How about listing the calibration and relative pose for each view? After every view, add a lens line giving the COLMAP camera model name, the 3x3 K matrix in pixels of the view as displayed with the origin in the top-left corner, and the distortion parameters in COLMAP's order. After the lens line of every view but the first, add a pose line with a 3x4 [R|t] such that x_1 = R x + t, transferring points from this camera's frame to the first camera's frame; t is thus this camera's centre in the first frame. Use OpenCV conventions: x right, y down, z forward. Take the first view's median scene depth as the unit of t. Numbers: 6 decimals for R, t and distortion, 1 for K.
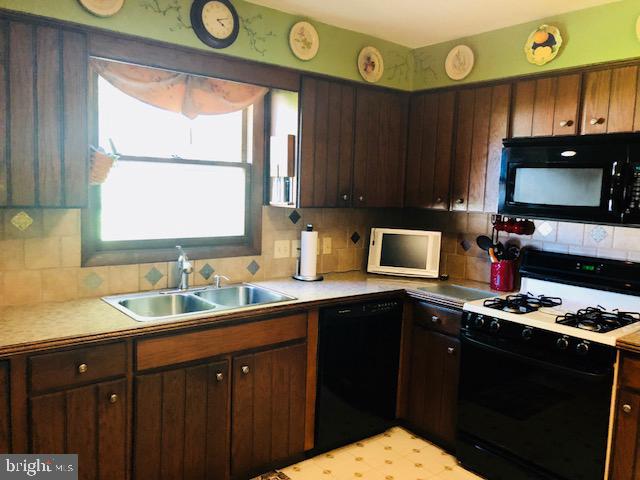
lens RADIAL K [[521.4, 0, 319.7], [0, 521.4, 240.4], [0, 0, 1]] dist [0.039421, -0.044403]
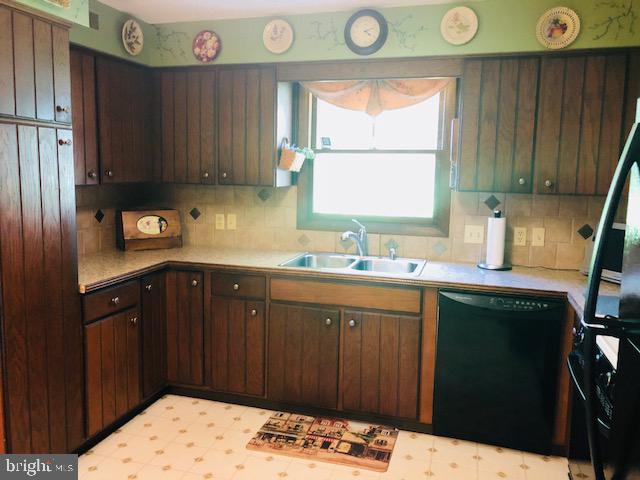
lens RADIAL K [[521.4, 0, 321.3], [0, 521.4, 237.7], [0, 0, 1]] dist [0.039421, -0.044403]
pose [[0.576618, 0.083507, -0.812735, 0.668612], [-0.087212, 0.995370, 0.040397, 0.009808], [0.812346, 0.047586, 0.581231, 0.210946]]
